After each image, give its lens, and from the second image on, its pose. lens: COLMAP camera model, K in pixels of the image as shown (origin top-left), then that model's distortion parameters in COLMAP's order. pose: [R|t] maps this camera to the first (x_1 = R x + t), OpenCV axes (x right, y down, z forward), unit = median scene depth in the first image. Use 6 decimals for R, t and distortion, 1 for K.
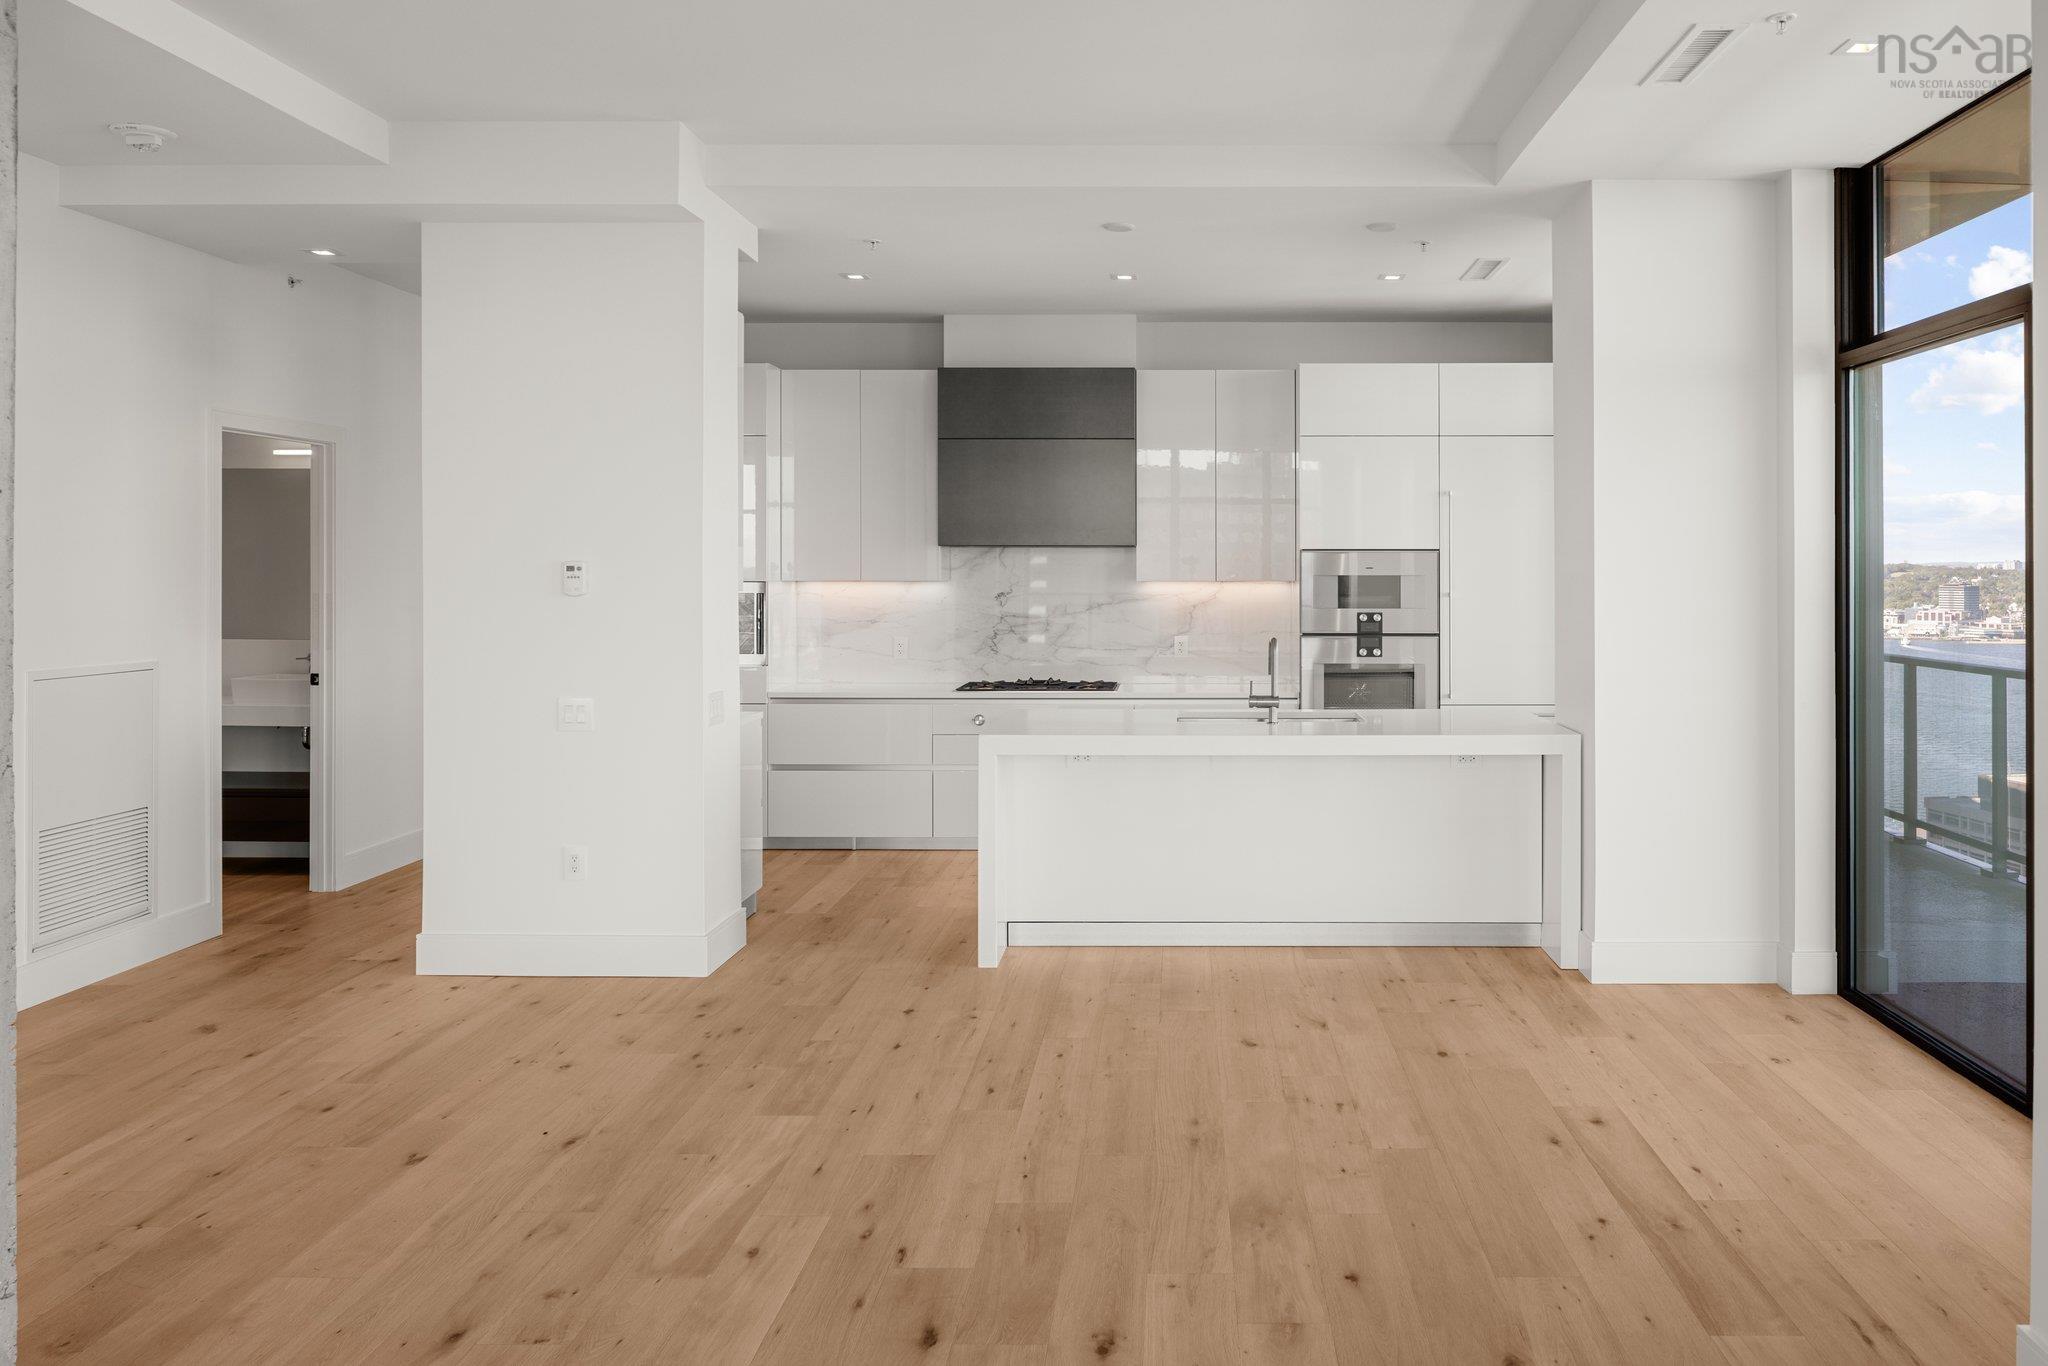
lens RADIAL K [[1453.8, 0, 1060.2], [0, 1453.8, 581.4], [0, 0, 1]] dist [-0.002738, -0.000766]
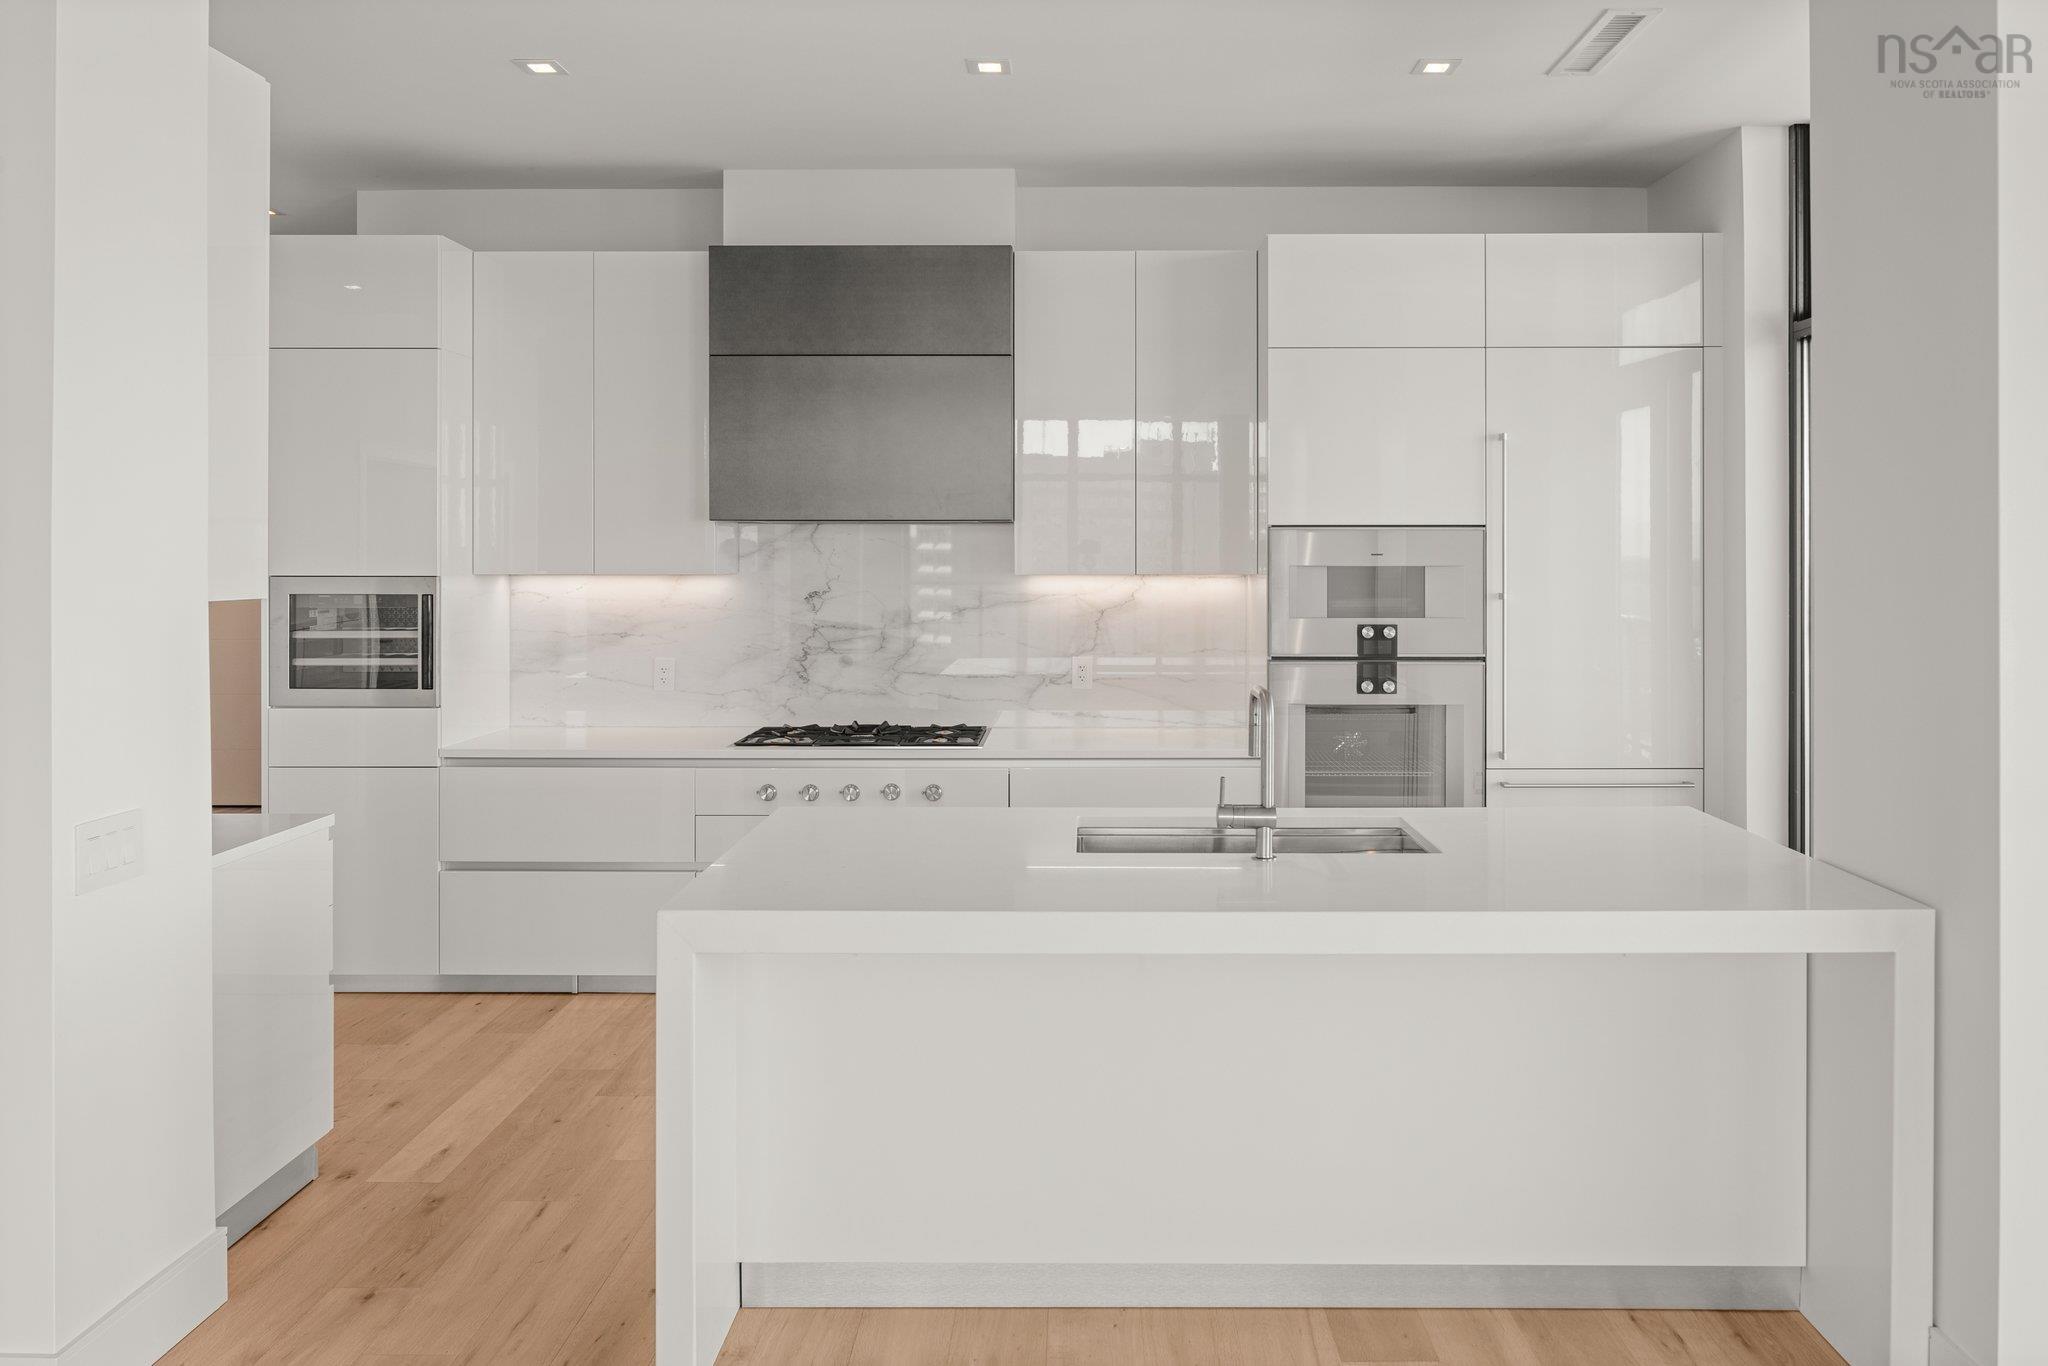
lens RADIAL K [[1402.0, 0, 1020.6], [0, 1402.0, 650.8], [0, 0, 1]] dist [0.000094, -0.000322]
pose [[0.999138, -0.003254, 0.041380, 0.029558], [0.000800, 0.998248, 0.059171, -0.003350], [-0.041500, -0.059087, 0.997390, 0.375315]]
